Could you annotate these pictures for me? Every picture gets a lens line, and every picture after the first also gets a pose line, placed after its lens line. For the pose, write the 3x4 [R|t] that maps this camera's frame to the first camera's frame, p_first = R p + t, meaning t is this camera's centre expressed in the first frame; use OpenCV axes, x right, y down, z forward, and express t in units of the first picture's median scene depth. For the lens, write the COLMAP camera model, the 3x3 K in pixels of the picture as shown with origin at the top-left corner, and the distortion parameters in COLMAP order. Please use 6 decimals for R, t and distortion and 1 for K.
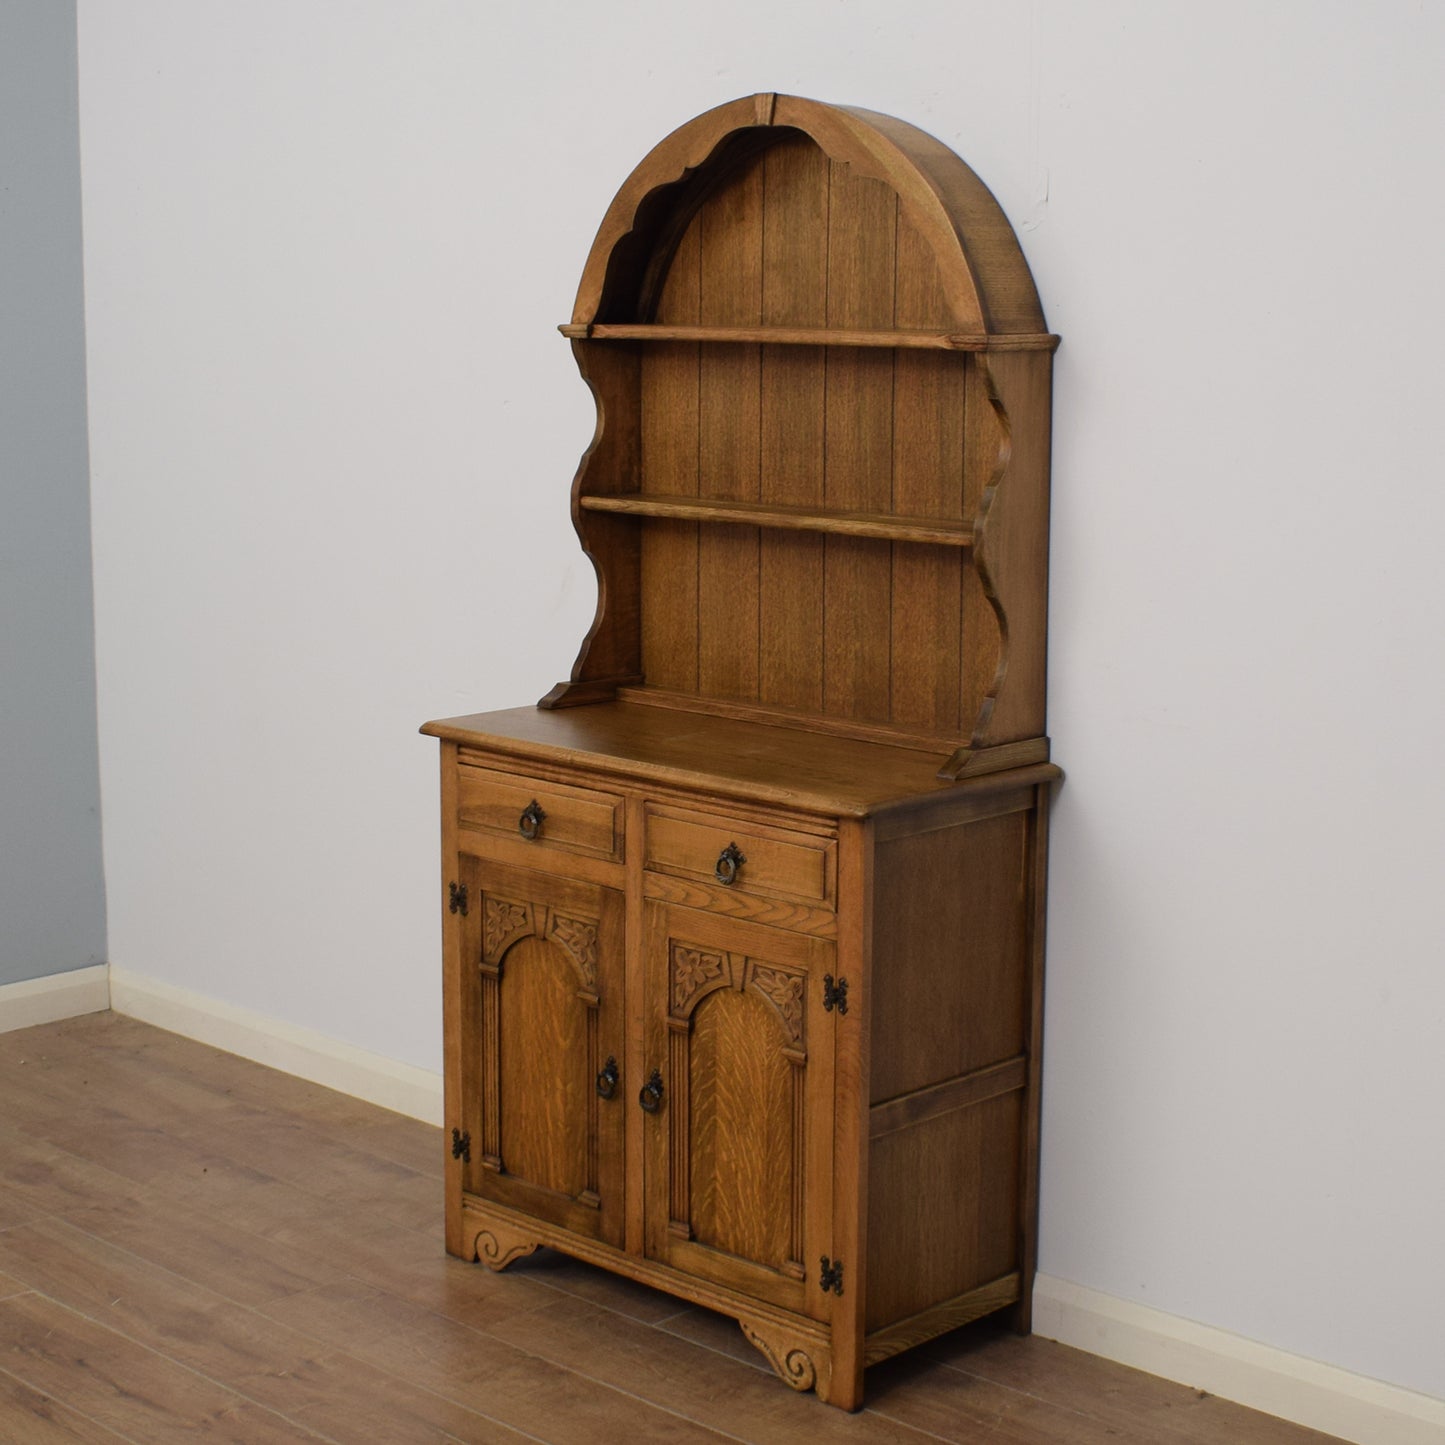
lens RADIAL K [[2607.1, 0, 745.0], [0, 2607.1, 720.8], [0, 0, 1]] dist [-0.093353, 0.000000]
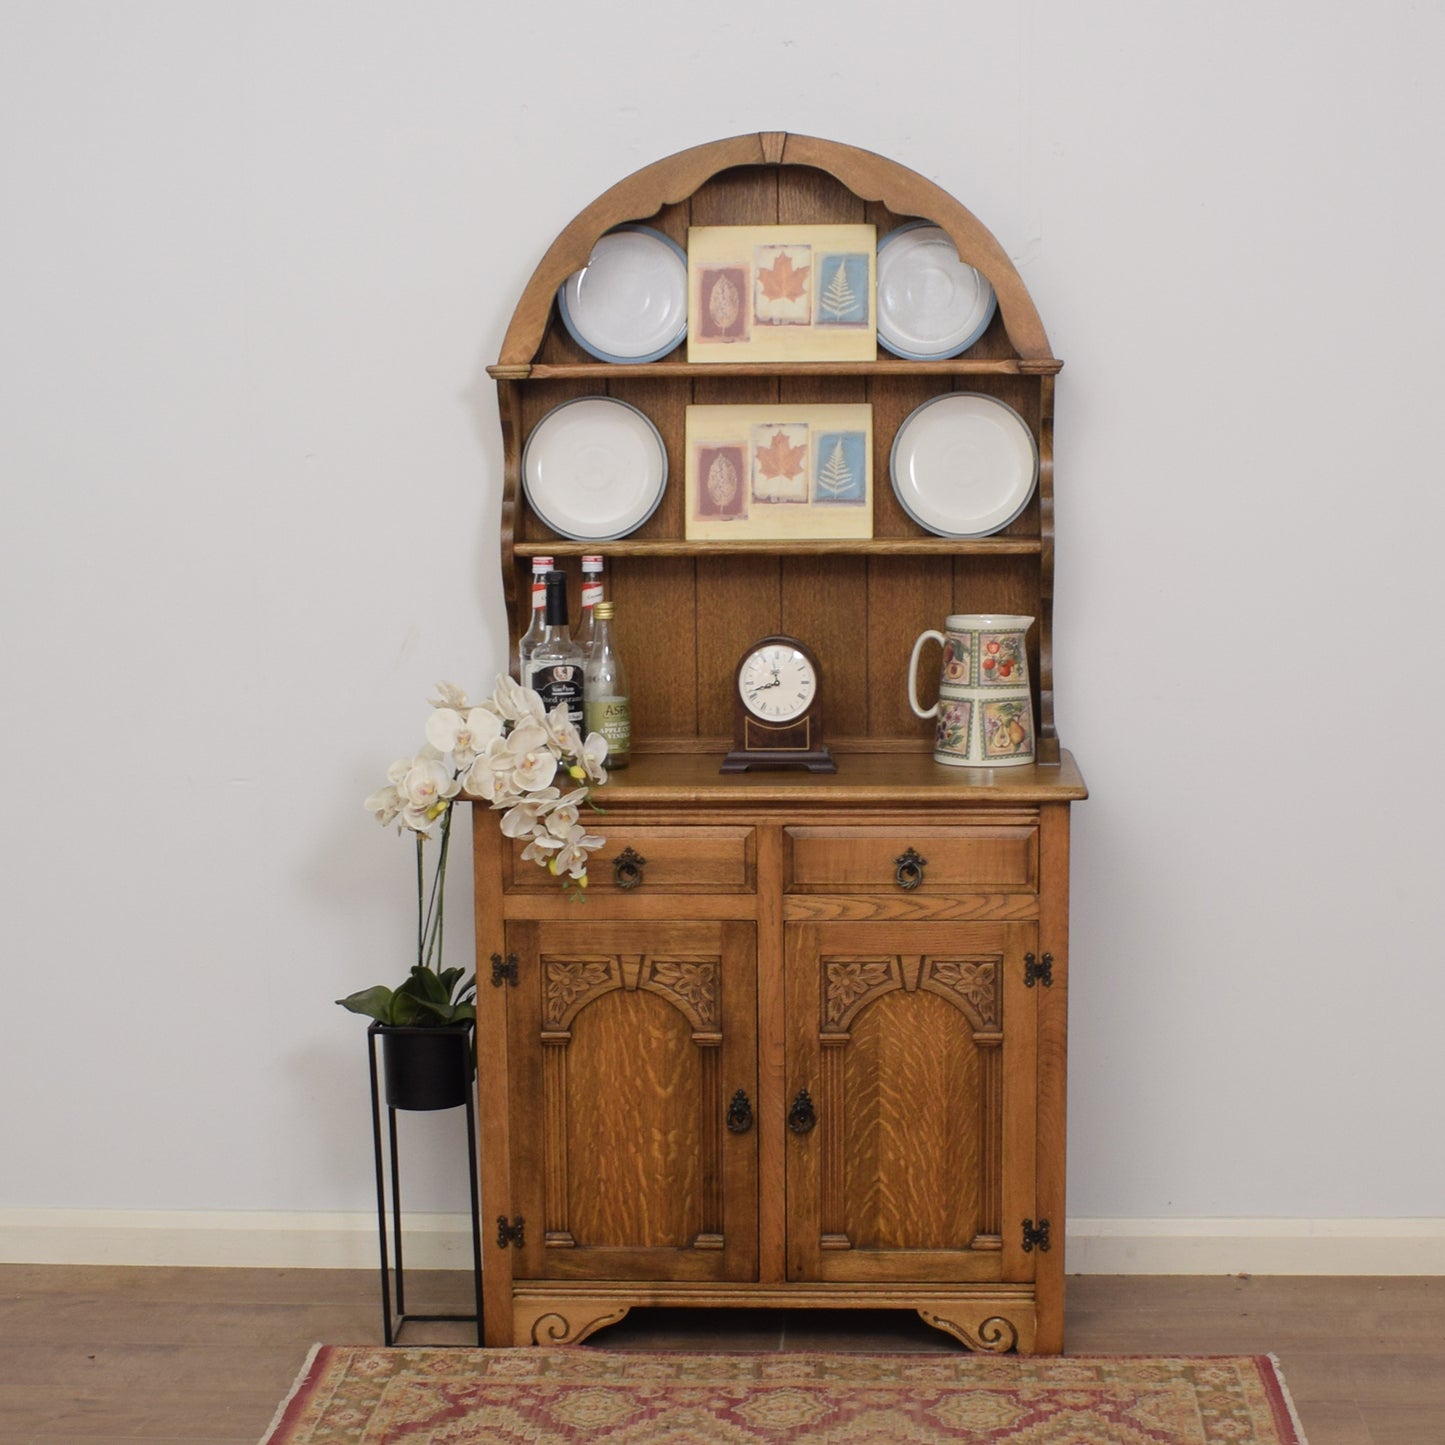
lens RADIAL K [[2859.7, 0, 735.7], [0, 2859.7, 841.5], [0, 0, 1]] dist [-0.088630, 0.000000]
pose [[0.764544, -0.122188, 0.632884, -0.737261], [0.123854, 0.991420, 0.041790, -0.011786], [-0.632560, 0.046435, 0.773118, 0.147307]]
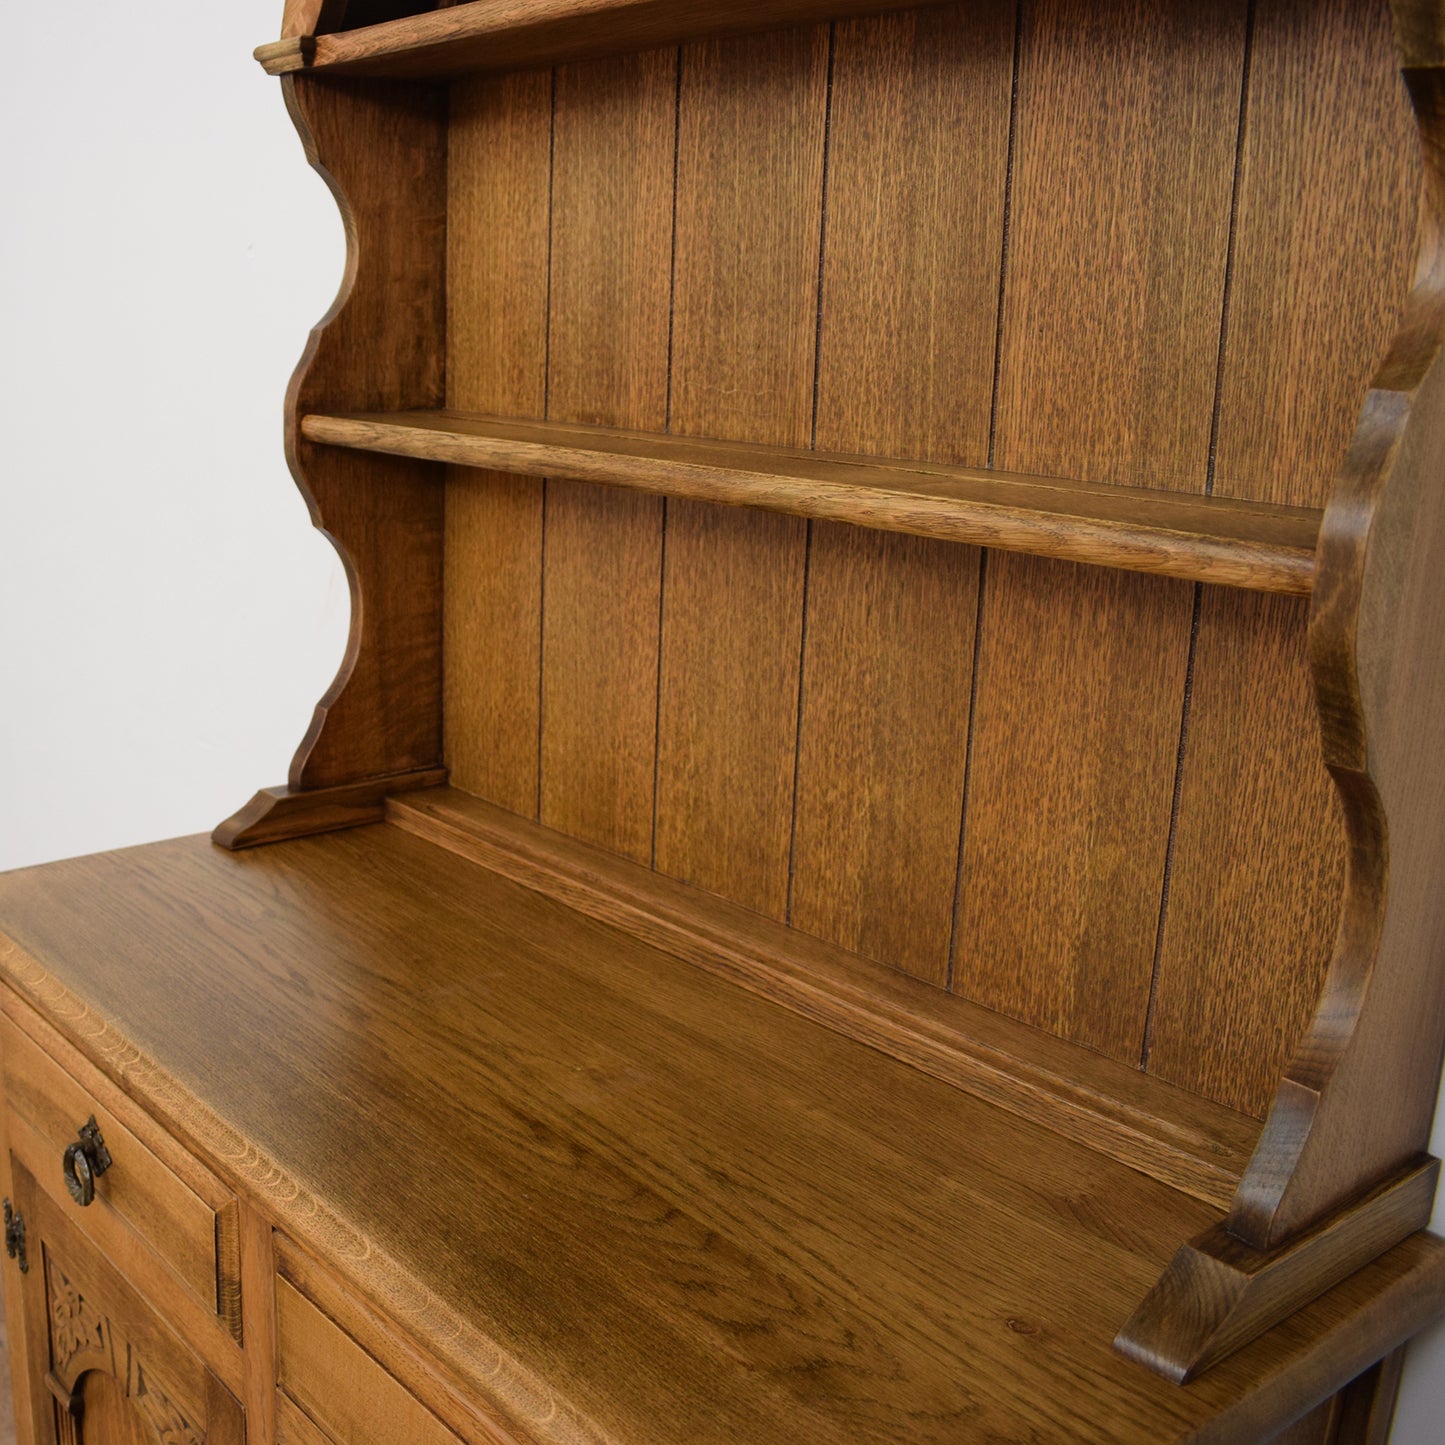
lens RADIAL K [[1702.6, 0, 447.9], [0, 1702.6, 725.3], [0, 0, 1]] dist [-0.092055, 0.000000]
pose [[0.979831, 0.048873, -0.193760, 0.028857], [-0.032428, 0.995667, 0.087155, -0.061862], [0.197180, -0.079114, 0.977170, 0.751410]]
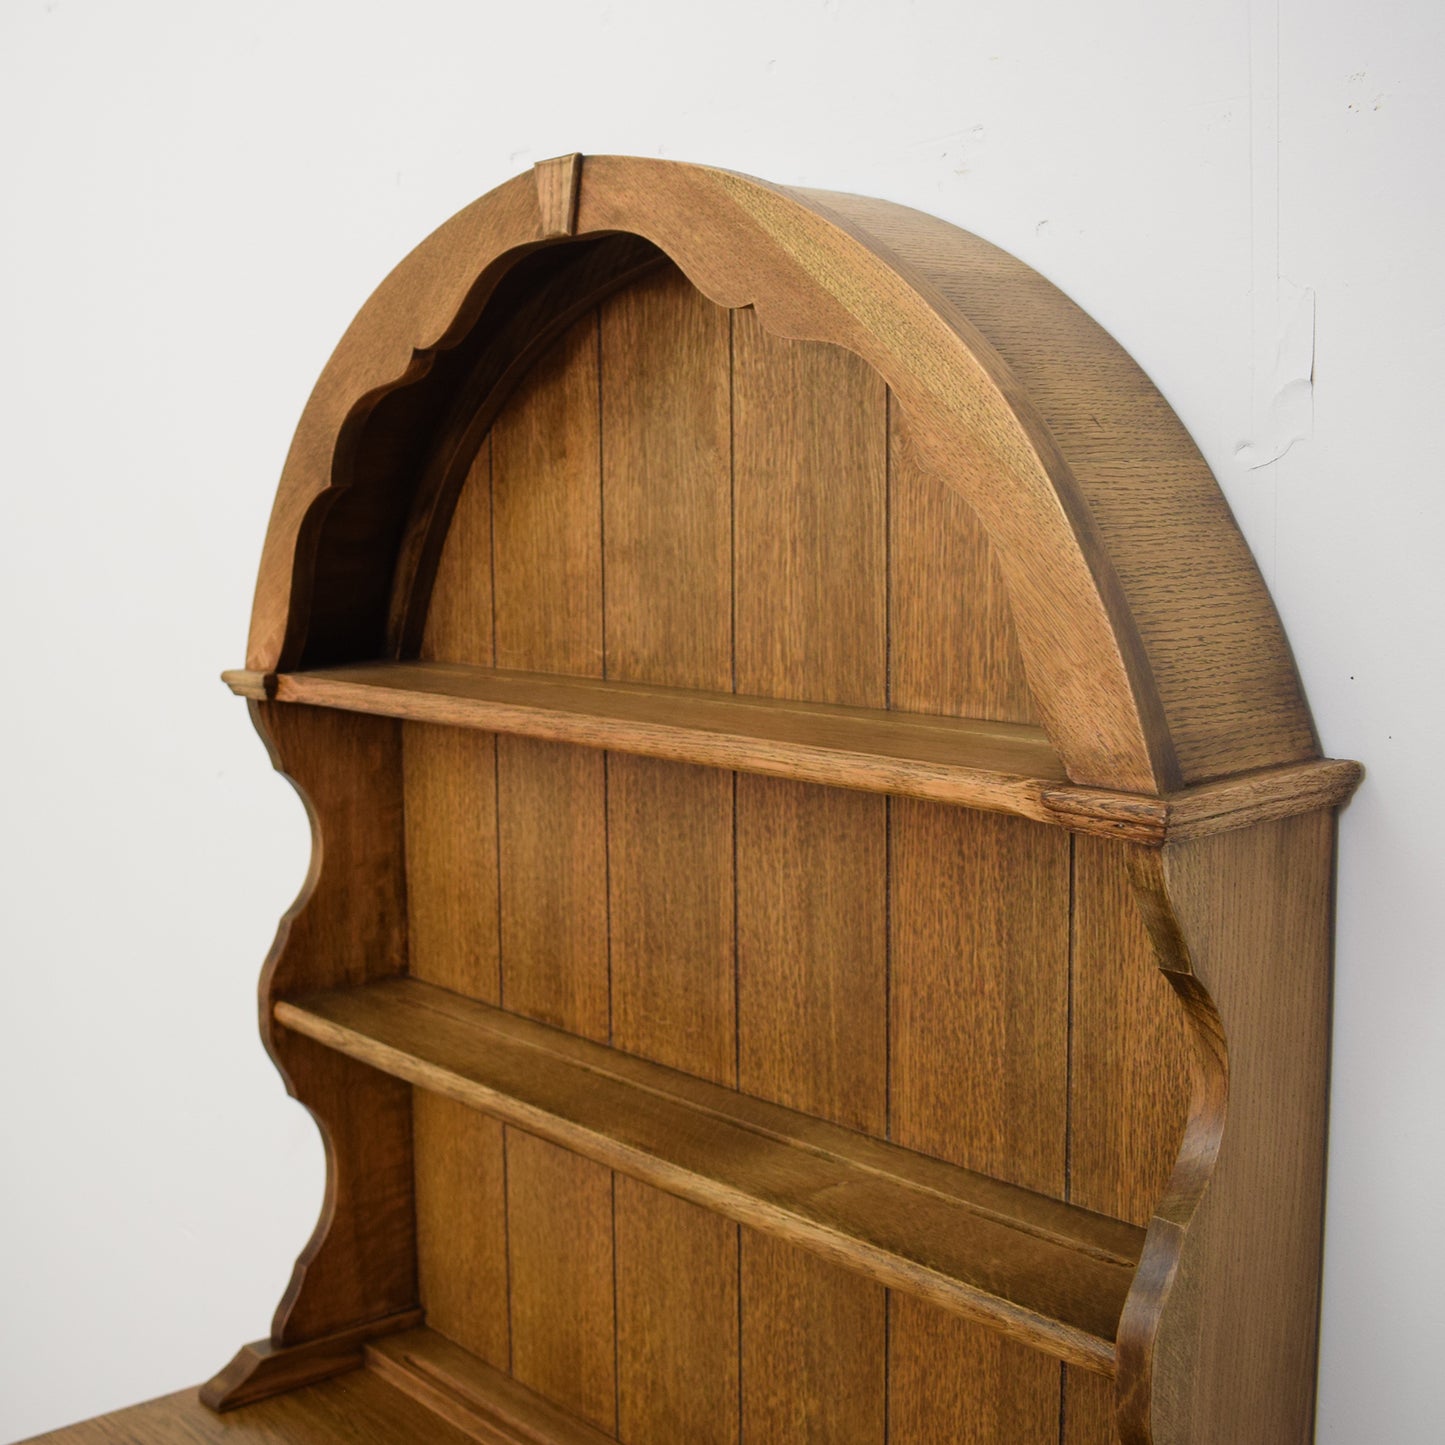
lens RADIAL K [[1892.7, 0, 409.5], [0, 1892.7, 675.1], [0, 0, 1]] dist [-0.096640, 0.000000]
pose [[0.977118, -0.015674, -0.212117, 0.046433], [0.002200, 0.997972, -0.063609, -0.136872], [0.212684, 0.061687, 0.975172, 0.690377]]
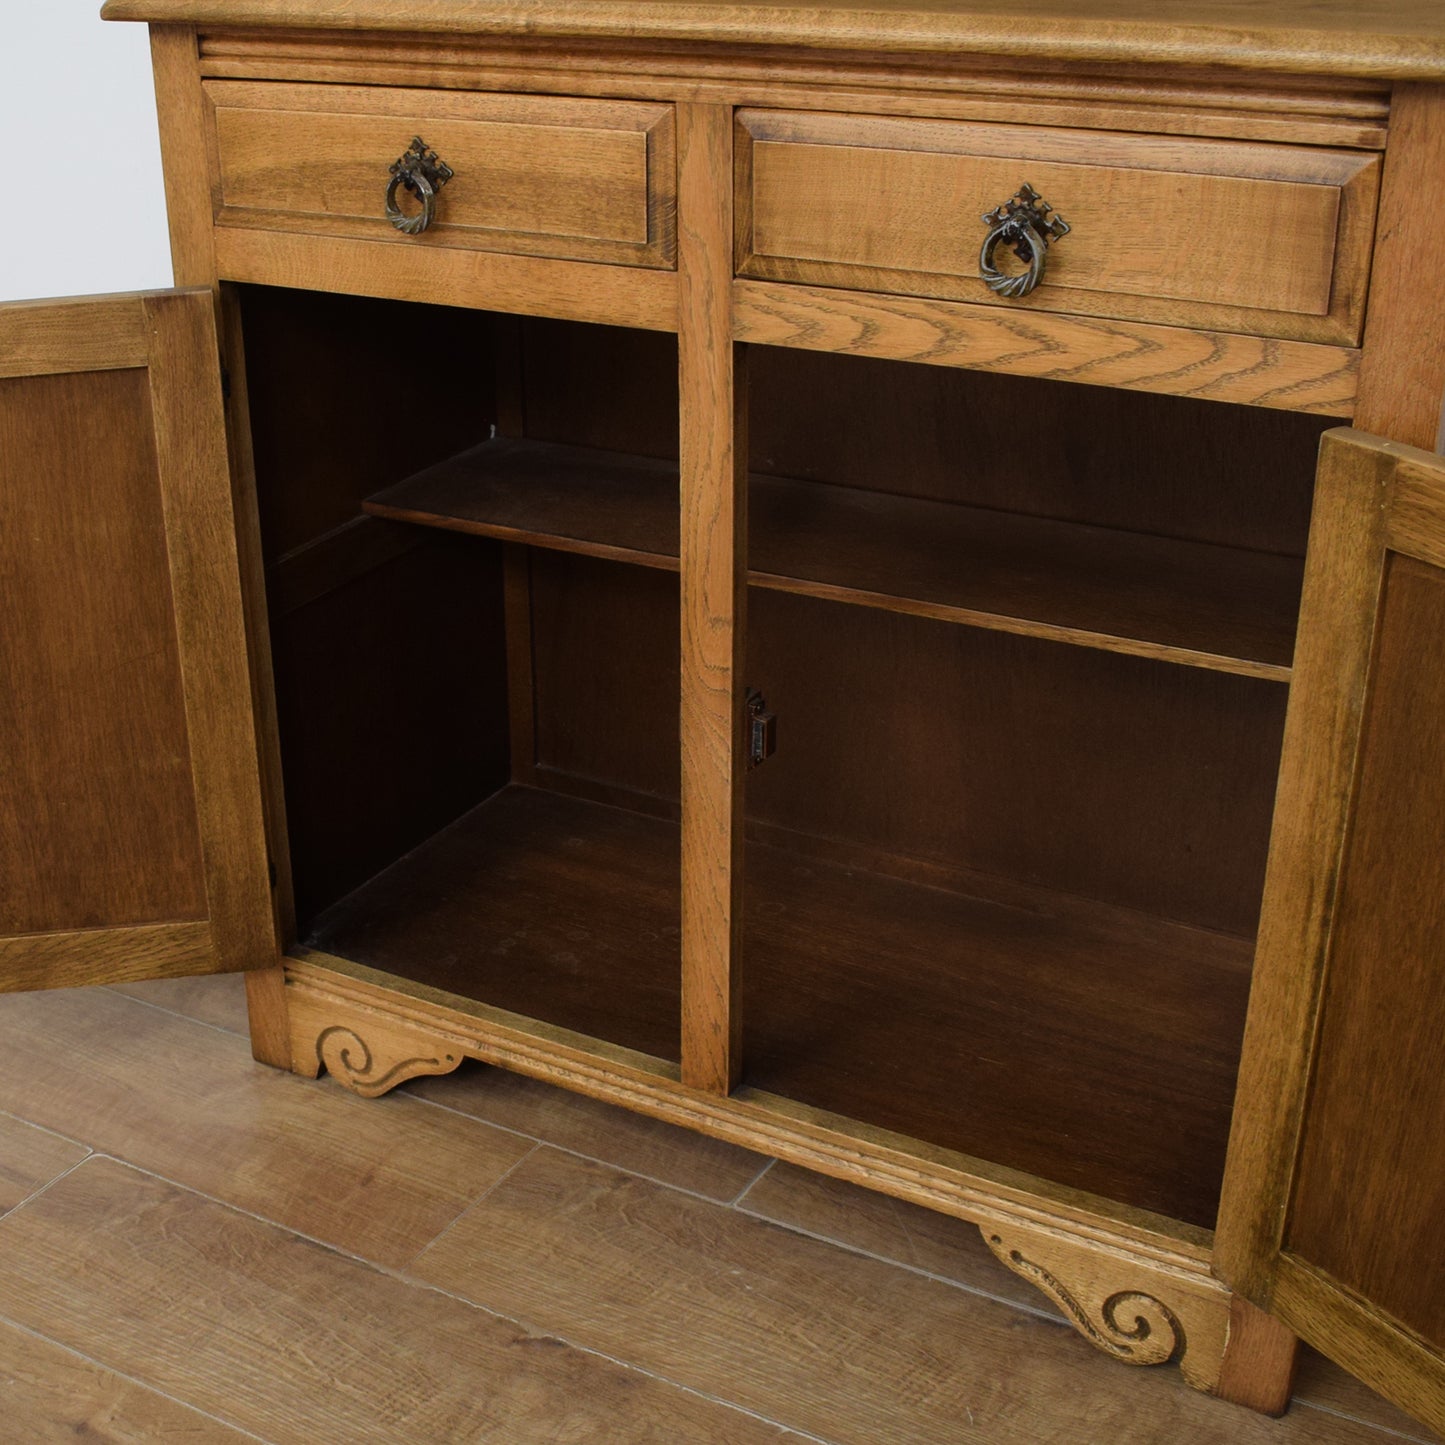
lens RADIAL K [[2228.5, 0, 451.2], [0, 2228.5, 829.5], [0, 0, 1]] dist [-0.093712, 0.000000]
pose [[0.986840, -0.119348, 0.109101, -0.130175], [0.082081, 0.951050, 0.297937, 0.031025], [-0.139319, -0.285061, 0.948331, 0.628413]]
